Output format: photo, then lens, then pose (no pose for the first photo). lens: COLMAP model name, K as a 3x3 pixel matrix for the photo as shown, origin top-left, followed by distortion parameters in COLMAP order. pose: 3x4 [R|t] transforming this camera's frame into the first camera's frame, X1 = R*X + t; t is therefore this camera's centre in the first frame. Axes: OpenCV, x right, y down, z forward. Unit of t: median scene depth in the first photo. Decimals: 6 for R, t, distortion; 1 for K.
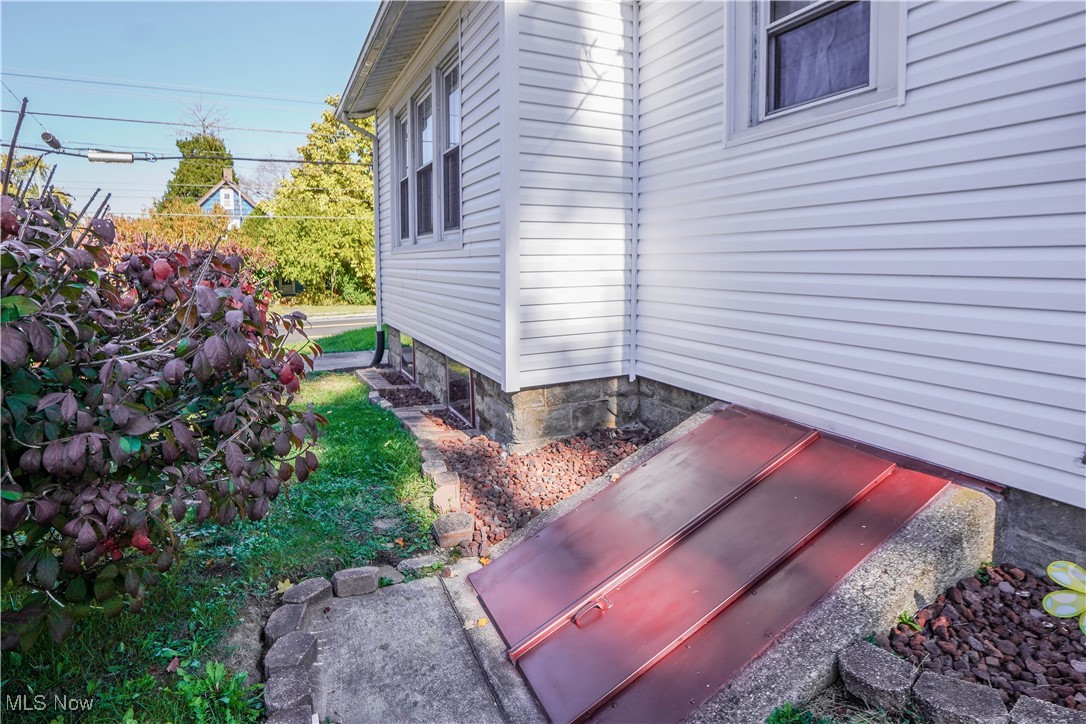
lens RADIAL K [[550.2, 0, 546.9], [0, 550.2, 293.4], [0, 0, 1]] dist [-0.043535, 0.007599]
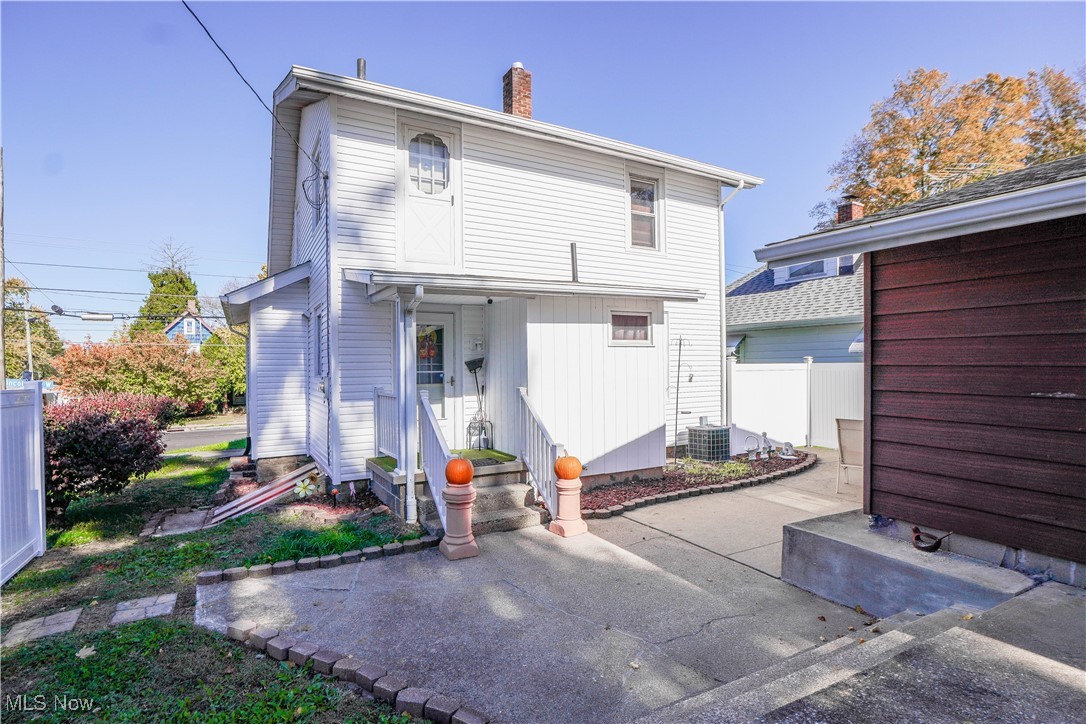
lens RADIAL K [[550.2, 0, 544.0], [0, 550.2, 364.9], [0, 0, 1]] dist [-0.043535, 0.007599]
pose [[0.999473, -0.005275, 0.032041, 1.219807], [0.007052, 0.998429, -0.055594, -0.131428], [-0.031698, 0.055791, 0.997939, -1.688804]]
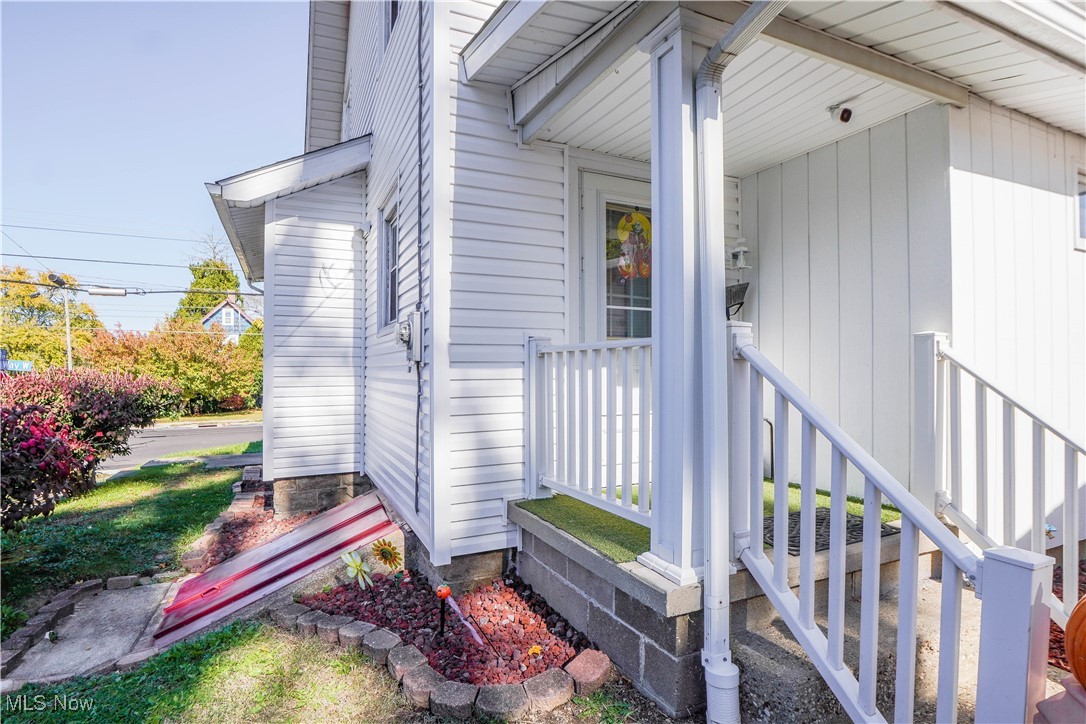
lens RADIAL K [[509.7, 0, 544.3], [0, 509.7, 365.3], [0, 0, 1]] dist [-0.019329, 0.001773]
pose [[0.999947, 0.006665, -0.007899, 0.697928], [-0.007153, 0.997960, -0.063434, -0.066806], [0.007460, 0.063488, 0.997955, -0.468199]]
